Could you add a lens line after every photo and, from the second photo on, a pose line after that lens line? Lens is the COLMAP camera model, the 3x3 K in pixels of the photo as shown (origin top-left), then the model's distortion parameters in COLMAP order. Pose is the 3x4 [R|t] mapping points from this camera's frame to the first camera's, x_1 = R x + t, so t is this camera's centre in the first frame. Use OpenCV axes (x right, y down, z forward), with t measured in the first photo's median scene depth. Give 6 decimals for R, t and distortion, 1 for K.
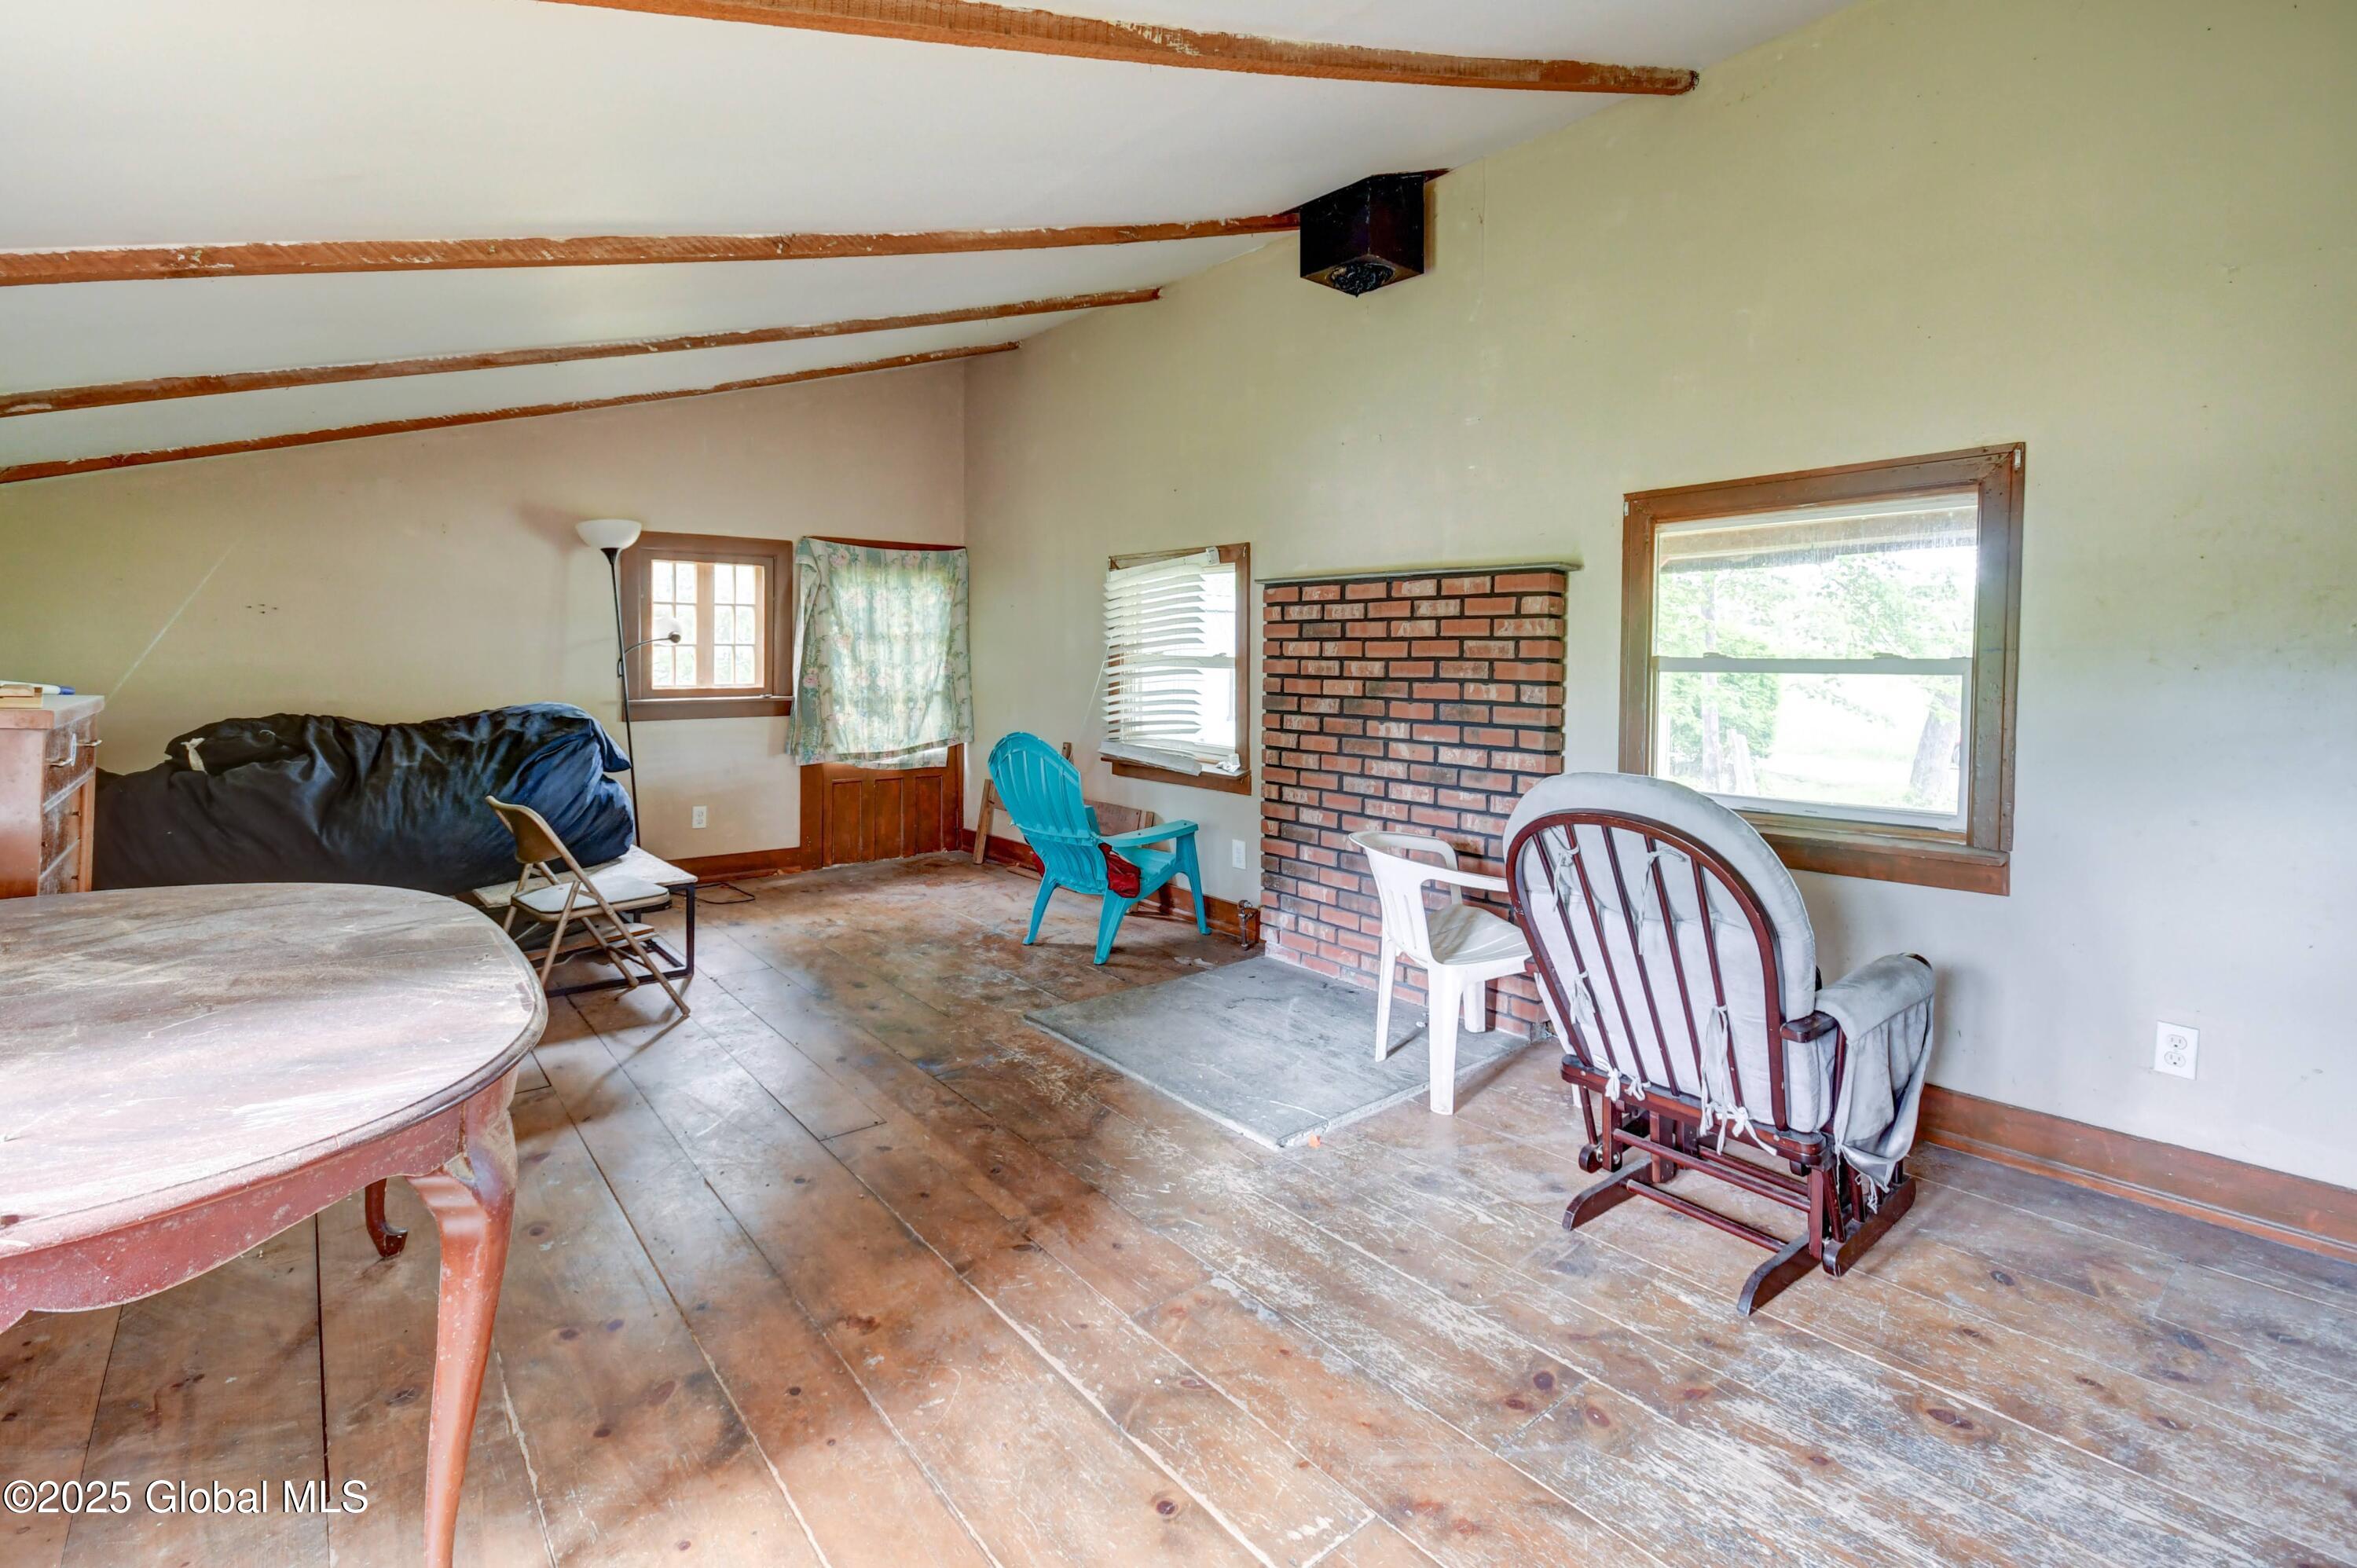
lens RADIAL K [[1071.5, 0, 1191.6], [0, 1071.5, 676.2], [0, 0, 1]] dist [0.004356, 0.000171]
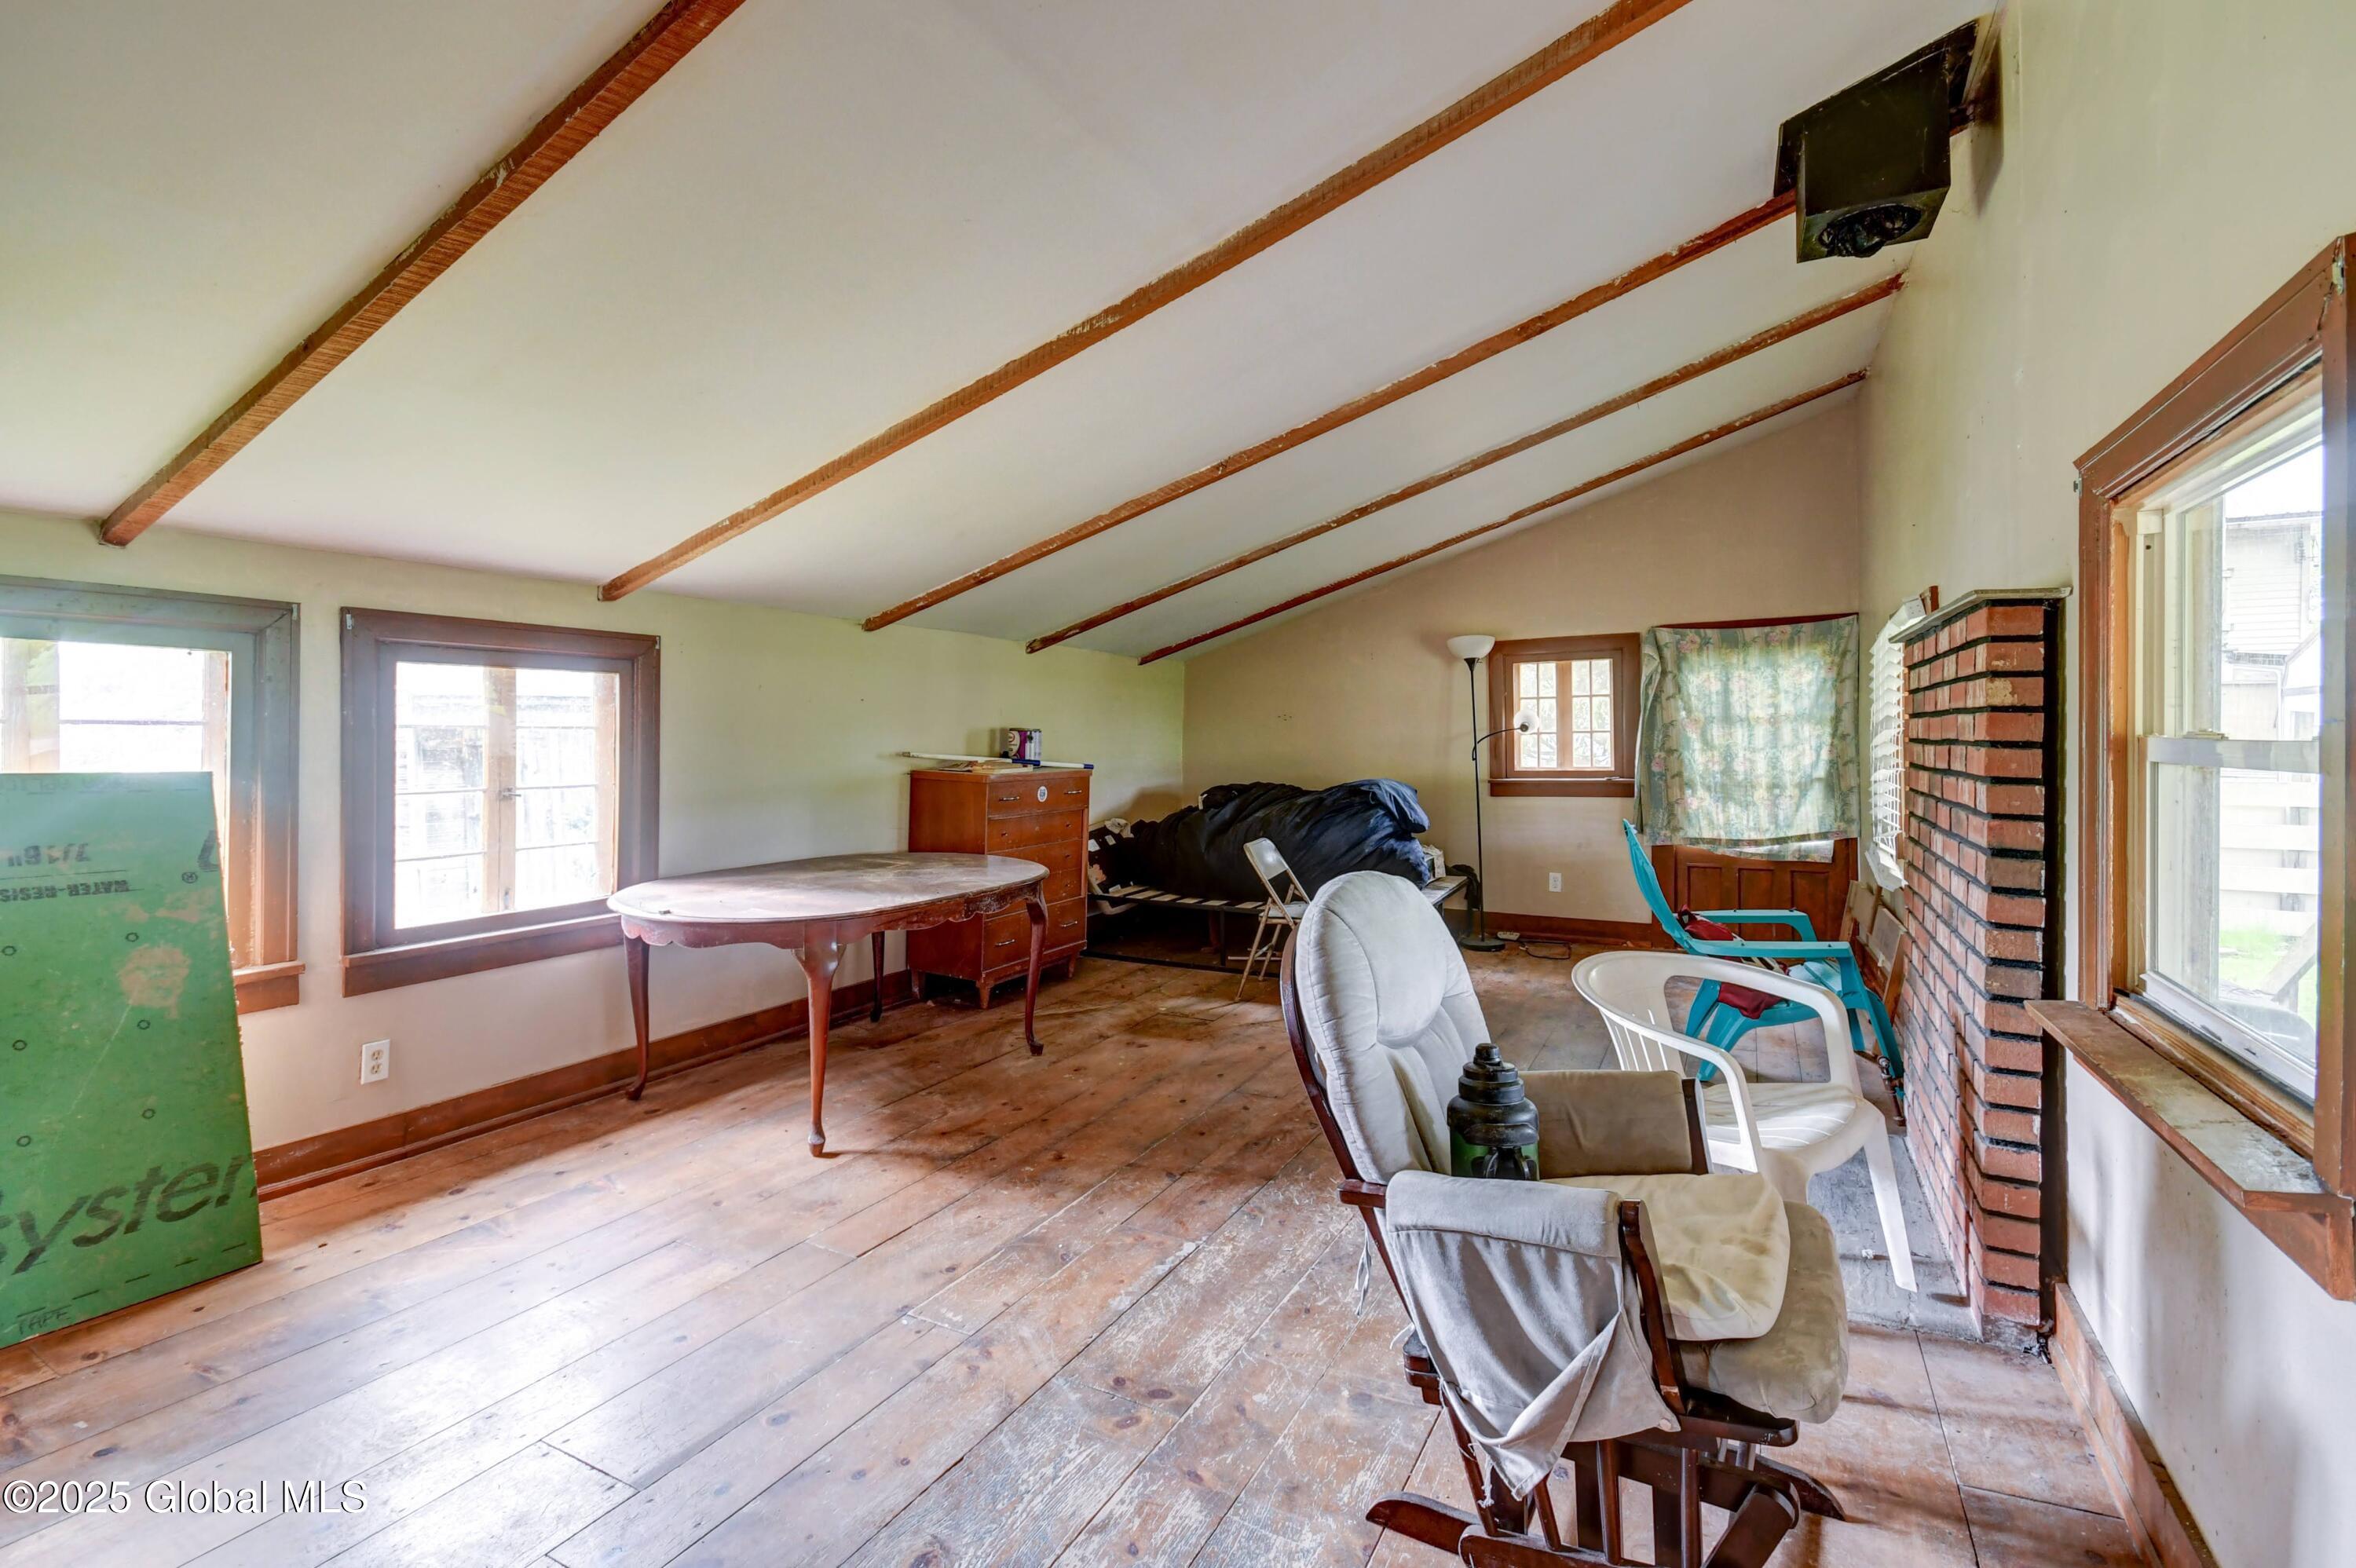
lens RADIAL K [[1071.1, 0, 1188.7], [0, 1071.1, 743.0], [0, 0, 1]] dist [0.004356, 0.000171]
pose [[0.381506, -0.006782, -0.924341, 0.433998], [-0.002923, 0.999959, -0.008543, -0.006625], [0.924362, 0.005961, 0.381471, 0.184694]]
